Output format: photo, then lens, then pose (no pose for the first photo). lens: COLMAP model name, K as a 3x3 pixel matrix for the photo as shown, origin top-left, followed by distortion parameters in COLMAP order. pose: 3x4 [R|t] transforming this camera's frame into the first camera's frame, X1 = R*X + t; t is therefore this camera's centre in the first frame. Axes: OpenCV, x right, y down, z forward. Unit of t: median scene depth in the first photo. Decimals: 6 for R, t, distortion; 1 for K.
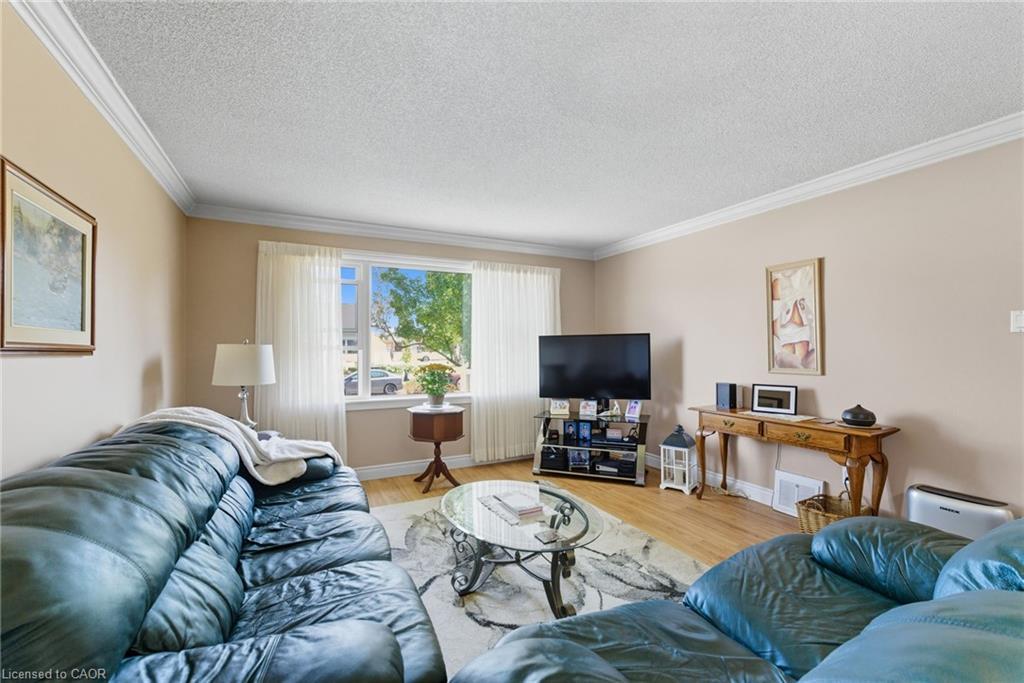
lens RADIAL K [[427.3, 0, 515.2], [0, 427.3, 342.5], [0, 0, 1]] dist [-0.062426, 0.062749]
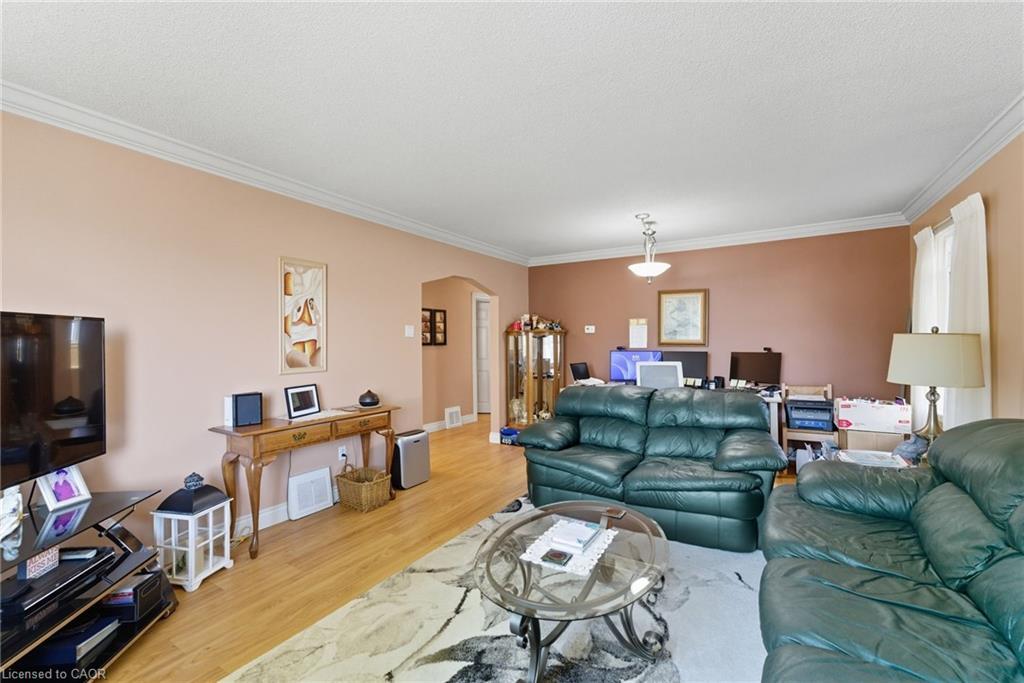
lens RADIAL K [[427.3, 0, 515.2], [0, 427.3, 342.5], [0, 0, 1]] dist [-0.062426, 0.062749]
pose [[-0.516753, 0.011189, 0.856061, -0.431838], [0.003861, 0.999935, -0.010739, 0.015488], [-0.856126, -0.002244, -0.516763, 1.047007]]
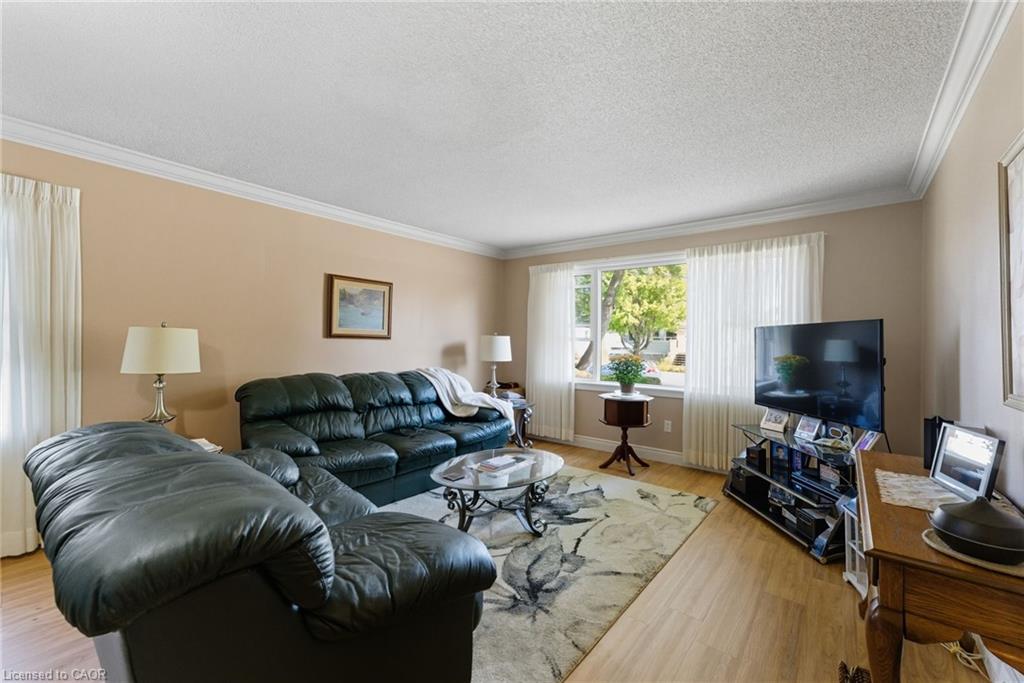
lens RADIAL K [[427.3, 0, 515.2], [0, 427.3, 342.5], [0, 0, 1]] dist [-0.062426, 0.062749]
pose [[0.393721, 0.017846, -0.919057, 0.816523], [-0.003193, 0.999832, 0.018046, -0.000715], [0.919225, -0.004170, 0.393711, 0.377287]]
